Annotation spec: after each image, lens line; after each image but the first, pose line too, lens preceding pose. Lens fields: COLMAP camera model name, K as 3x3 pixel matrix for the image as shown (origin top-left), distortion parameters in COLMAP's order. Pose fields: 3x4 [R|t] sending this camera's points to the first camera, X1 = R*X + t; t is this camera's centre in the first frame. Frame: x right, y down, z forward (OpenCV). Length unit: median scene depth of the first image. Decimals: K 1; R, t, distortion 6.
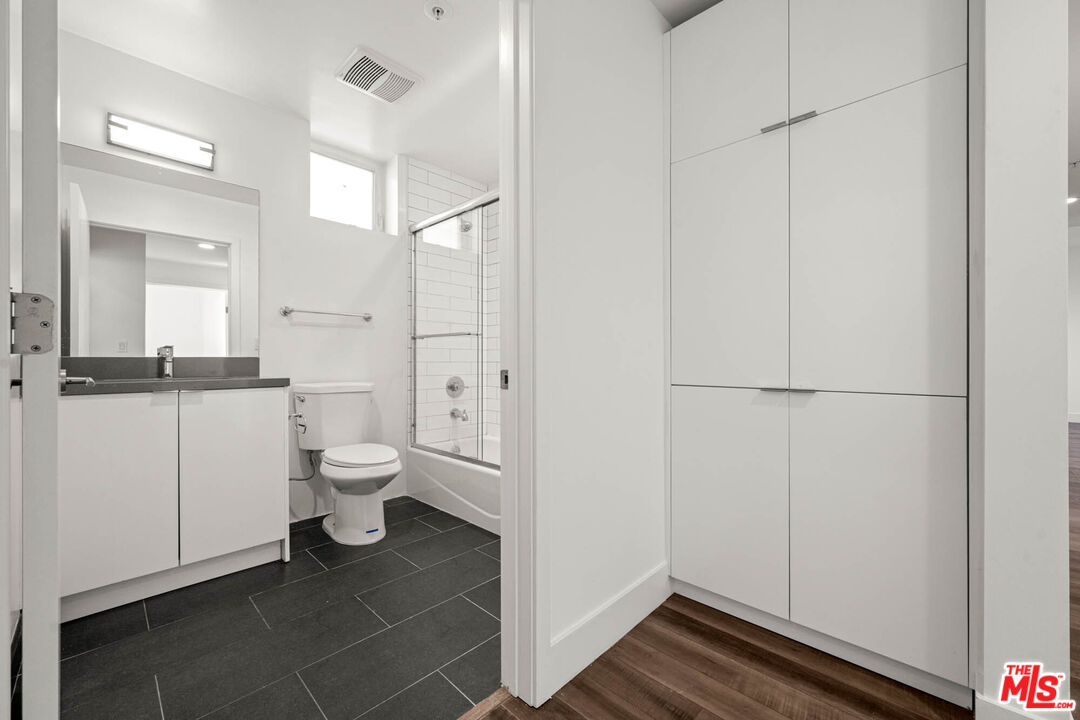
lens RADIAL K [[432.5, 0, 541.4], [0, 432.5, 360.9], [0, 0, 1]] dist [0.000730, 0.000392]
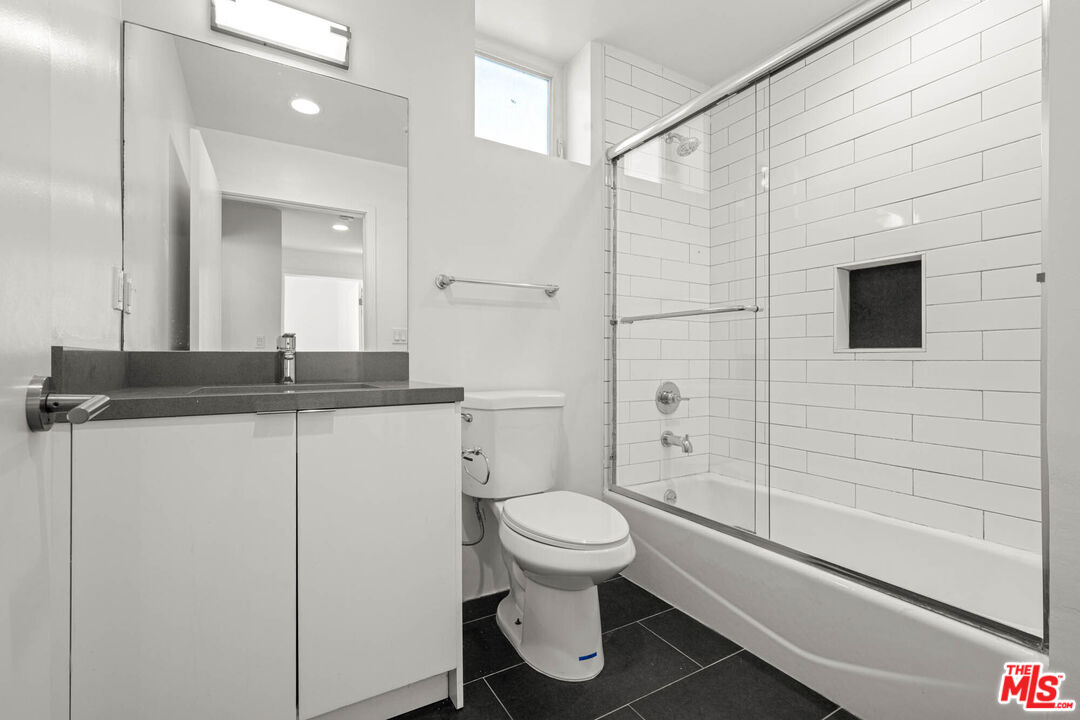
lens RADIAL K [[480.3, 0, 536.6], [0, 480.3, 359.7], [0, 0, 1]] dist [0.005060, 0.000349]
pose [[0.962873, 0.002403, -0.269945, -0.246929], [-0.001597, 0.999994, 0.003205, 0.000916], [0.269951, -0.002655, 0.962870, 0.322778]]
